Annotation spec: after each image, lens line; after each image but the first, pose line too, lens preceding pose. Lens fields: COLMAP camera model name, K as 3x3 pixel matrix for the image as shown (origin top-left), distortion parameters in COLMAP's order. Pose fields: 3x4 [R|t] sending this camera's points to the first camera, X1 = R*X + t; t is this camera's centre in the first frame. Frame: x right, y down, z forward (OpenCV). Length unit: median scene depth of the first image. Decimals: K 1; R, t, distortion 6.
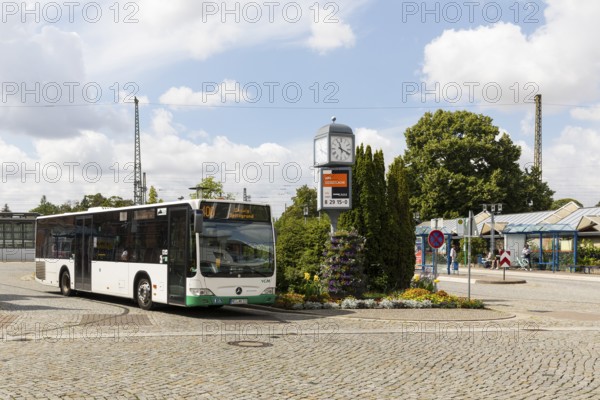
lens RADIAL K [[913.4, 0, 300.0], [0, 913.4, 200.0], [0, 0, 1]] dist [-0.250056, 0.045176]
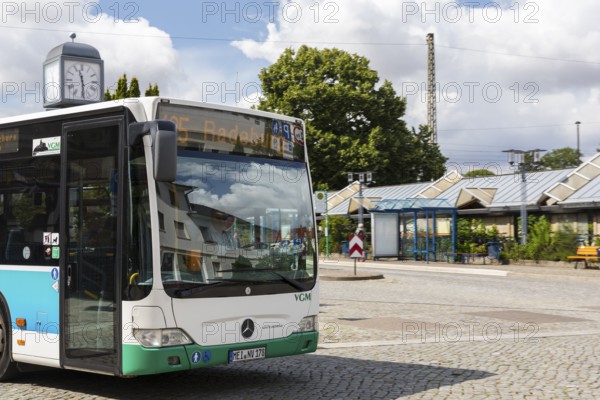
lens RADIAL K [[913.4, 0, 300.0], [0, 913.4, 200.0], [0, 0, 1]] dist [-0.250056, 0.045176]
pose [[0.948954, -0.001436, 0.315410, -0.083103], [-0.002118, 0.999938, 0.010927, 0.018592], [-0.315406, -0.011038, 0.948892, 0.295711]]
